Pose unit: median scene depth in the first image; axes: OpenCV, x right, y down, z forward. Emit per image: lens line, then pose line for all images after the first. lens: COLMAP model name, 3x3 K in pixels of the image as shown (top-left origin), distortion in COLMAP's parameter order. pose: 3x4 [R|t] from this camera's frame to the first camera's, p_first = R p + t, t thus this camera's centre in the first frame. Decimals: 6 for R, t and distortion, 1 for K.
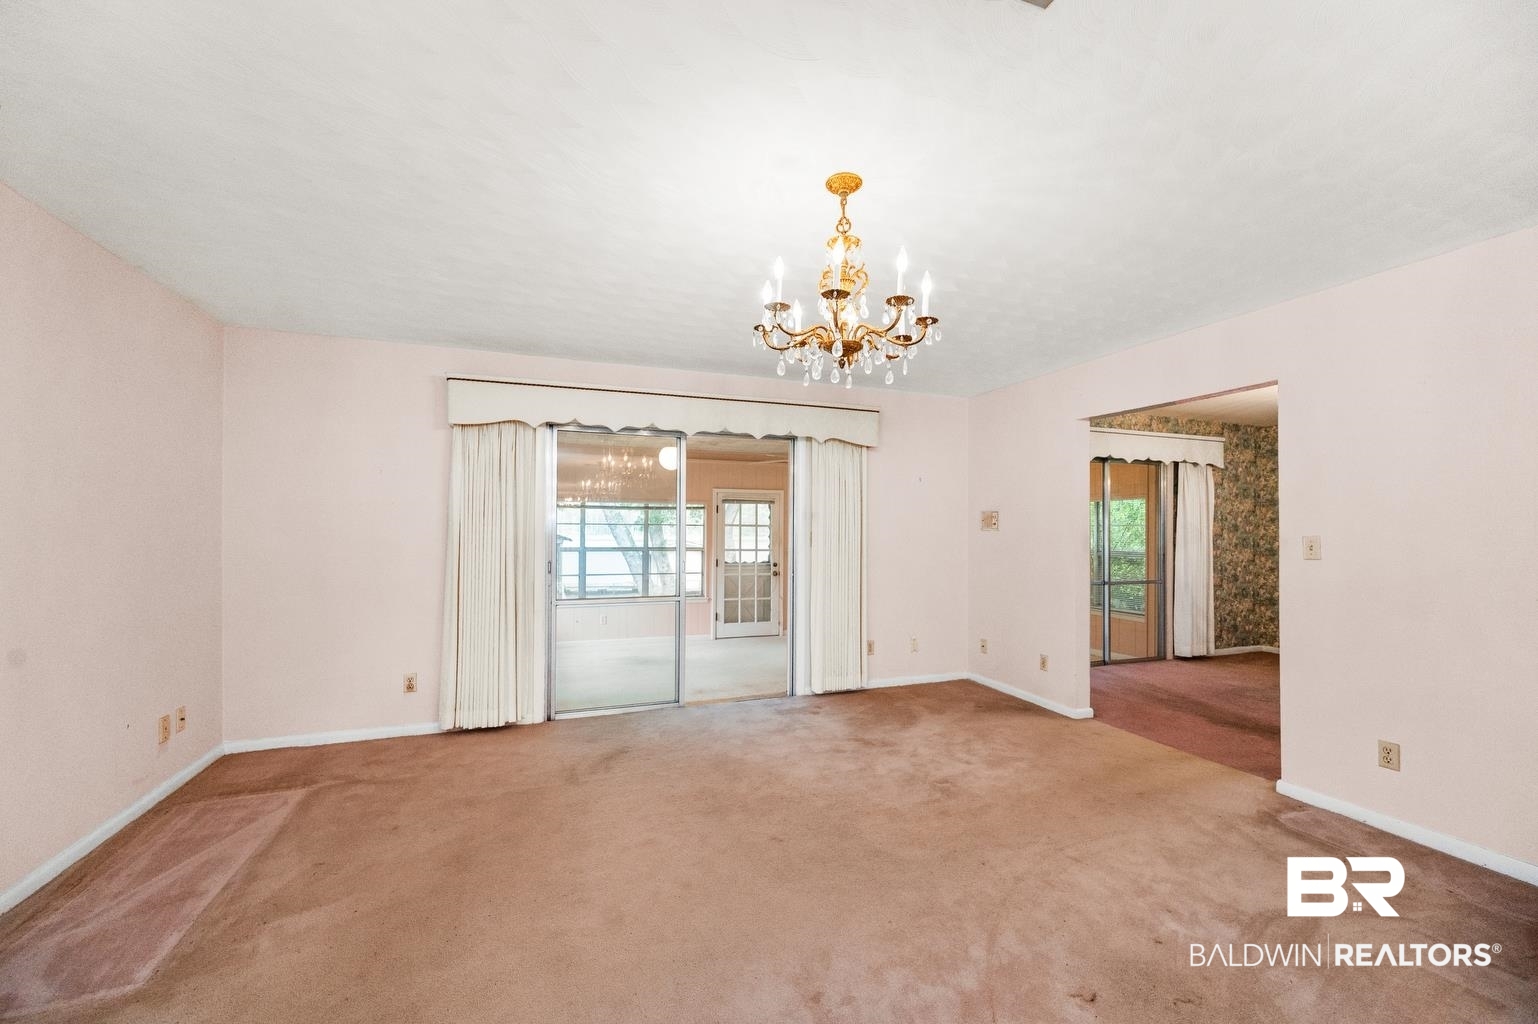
lens RADIAL K [[607.6, 0, 767.0], [0, 607.6, 523.8], [0, 0, 1]] dist [-0.001430, -0.000695]
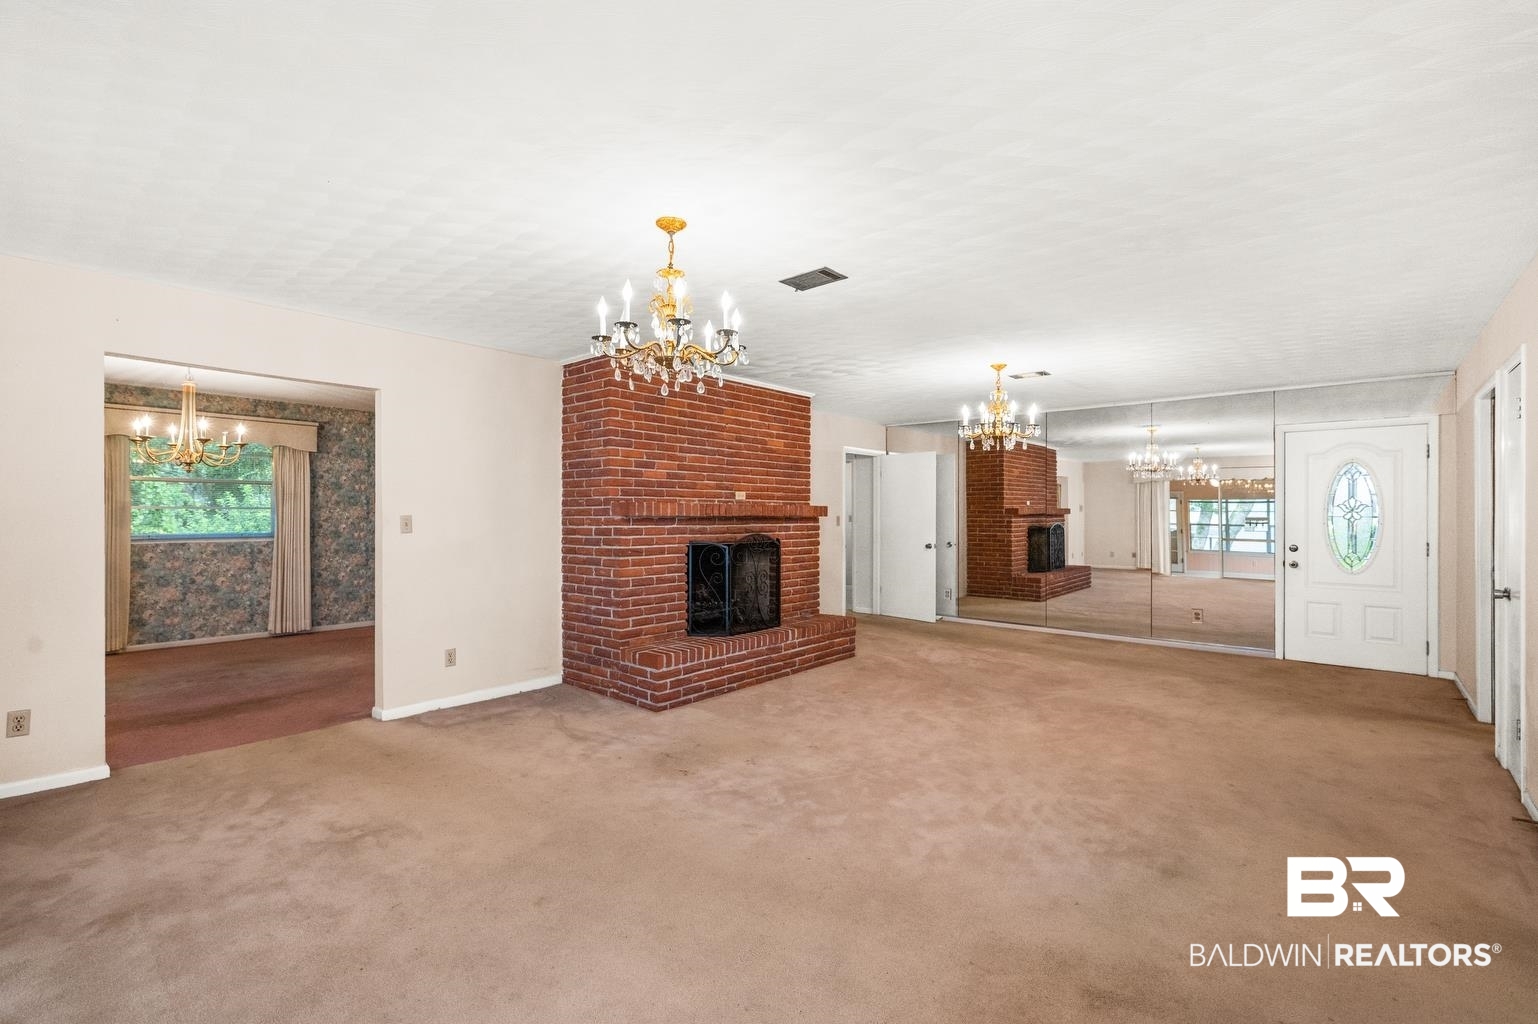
lens RADIAL K [[705.1, 0, 758.0], [0, 705.1, 504.4], [0, 0, 1]] dist [-0.004501, -0.000644]
pose [[-0.481036, 0.005407, 0.876684, -0.576146], [-0.016368, 0.999751, -0.015148, 0.004847], [-0.876548, -0.021636, -0.480828, 0.743126]]
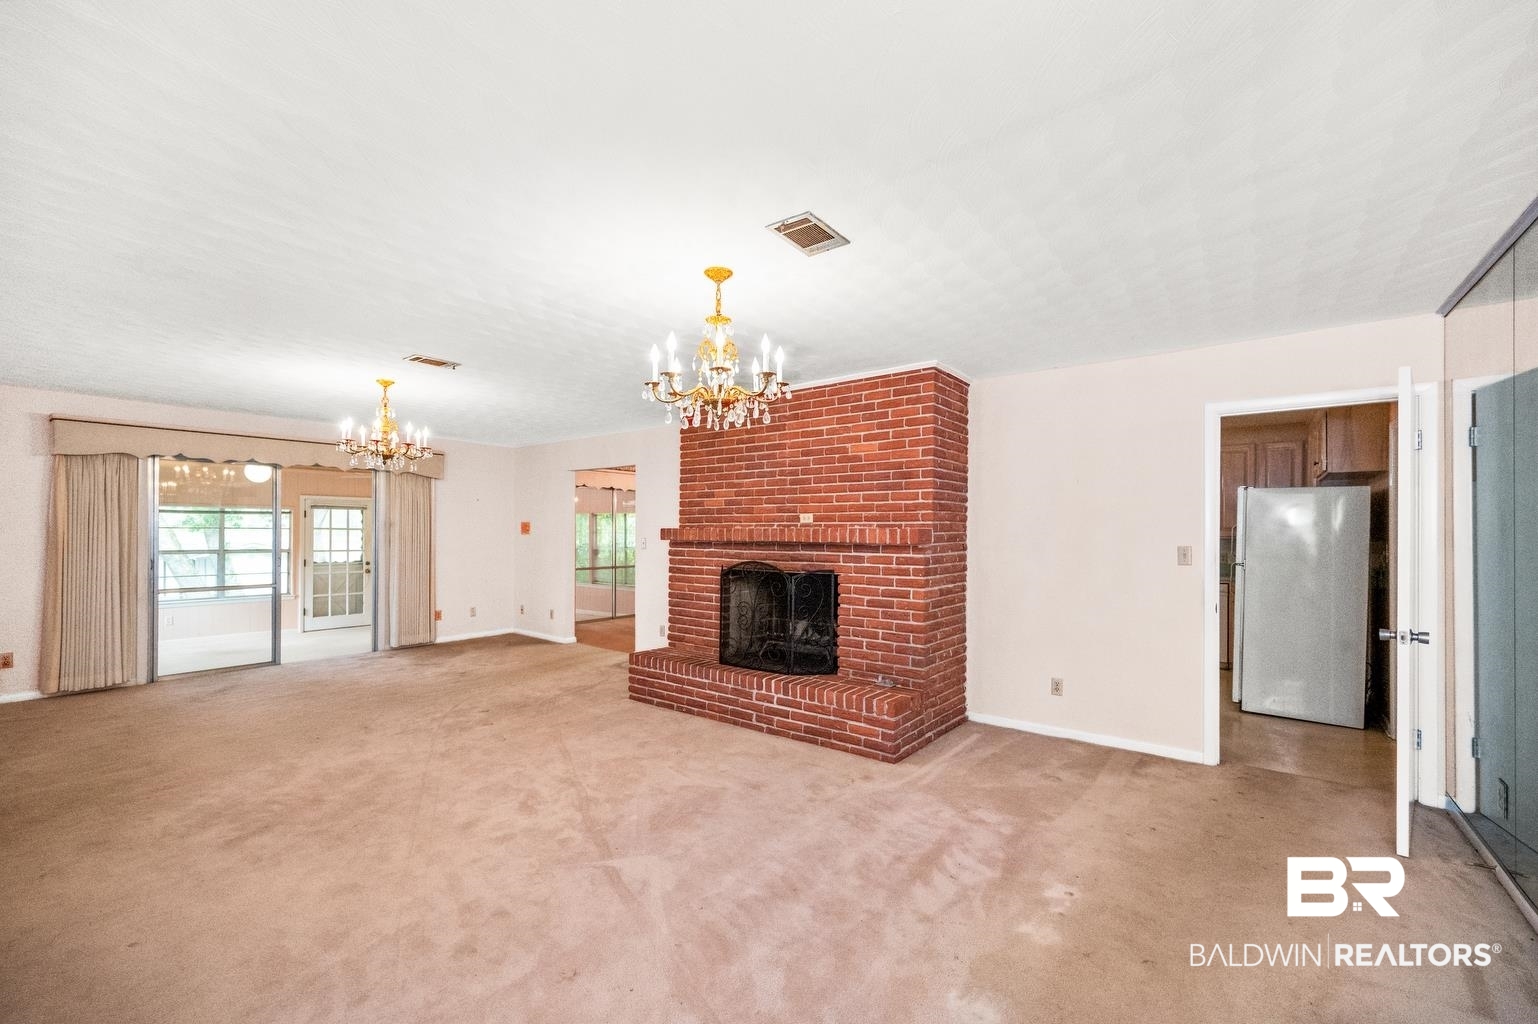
lens RADIAL K [[607.6, 0, 752.8], [0, 607.6, 530.7], [0, 0, 1]] dist [-0.001430, -0.000695]
pose [[0.845919, -0.000179, 0.533312, 0.037109], [-0.006399, 0.999925, 0.010485, -0.022322], [-0.533273, -0.012282, 0.845854, -0.755686]]
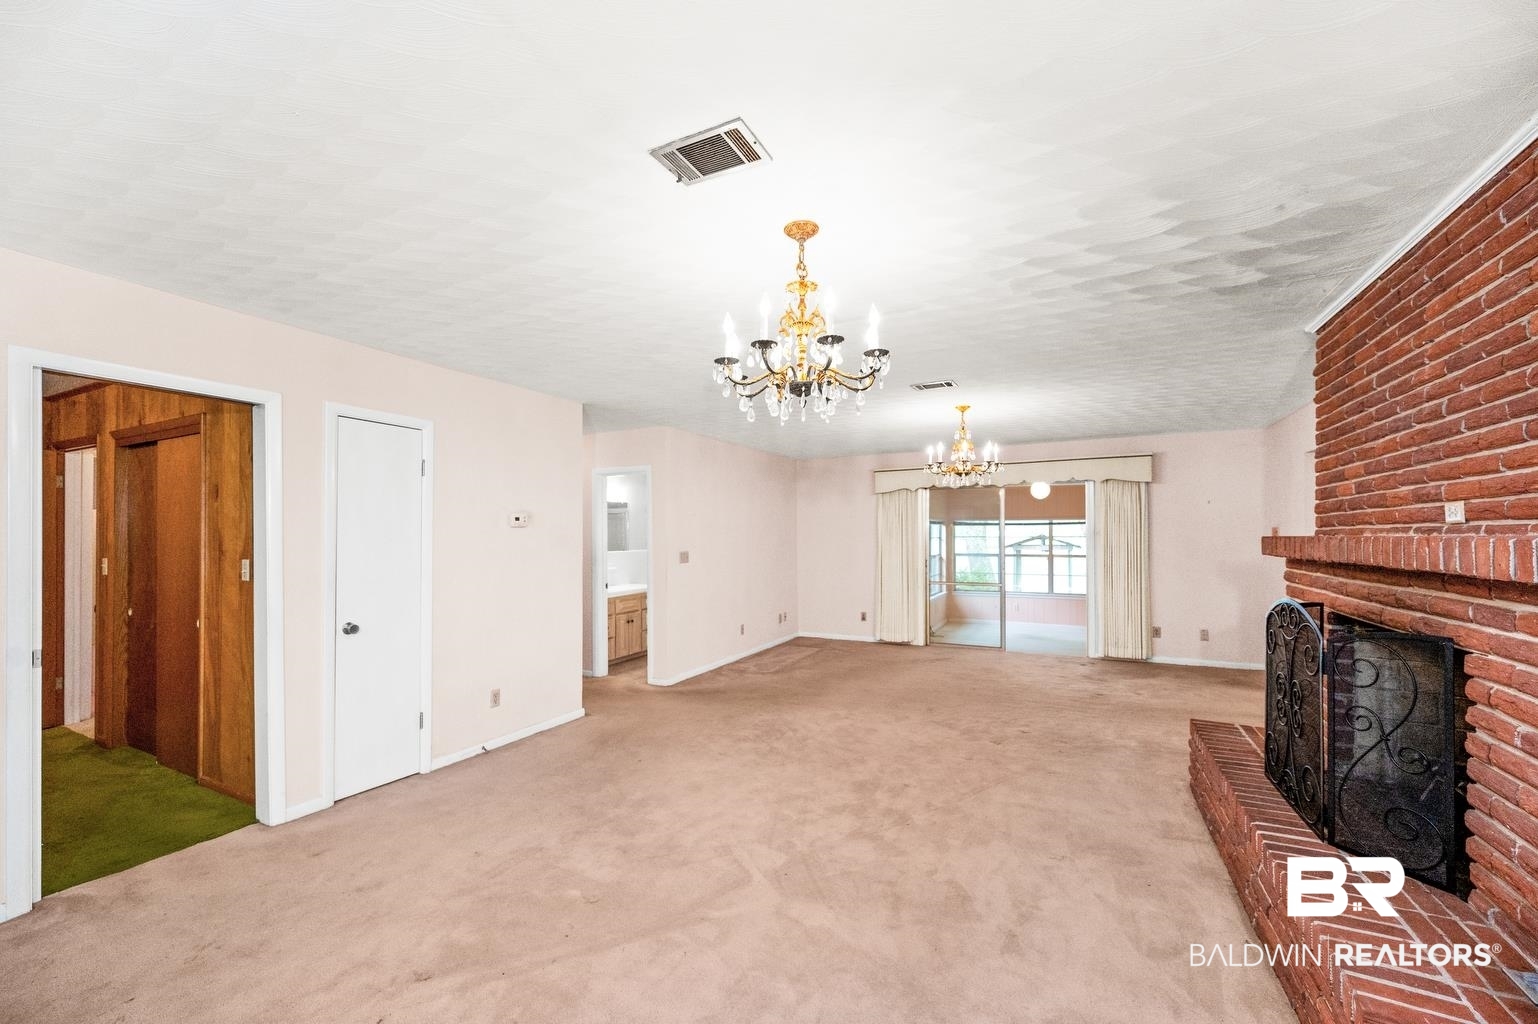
lens RADIAL K [[607.6, 0, 794.2], [0, 607.6, 531.9], [0, 0, 1]] dist [-0.001430, -0.000695]
pose [[0.707144, -0.011568, -0.706975, 0.653225], [0.013621, 0.999903, -0.002737, -0.024840], [0.706938, -0.007694, 0.707233, -0.584414]]
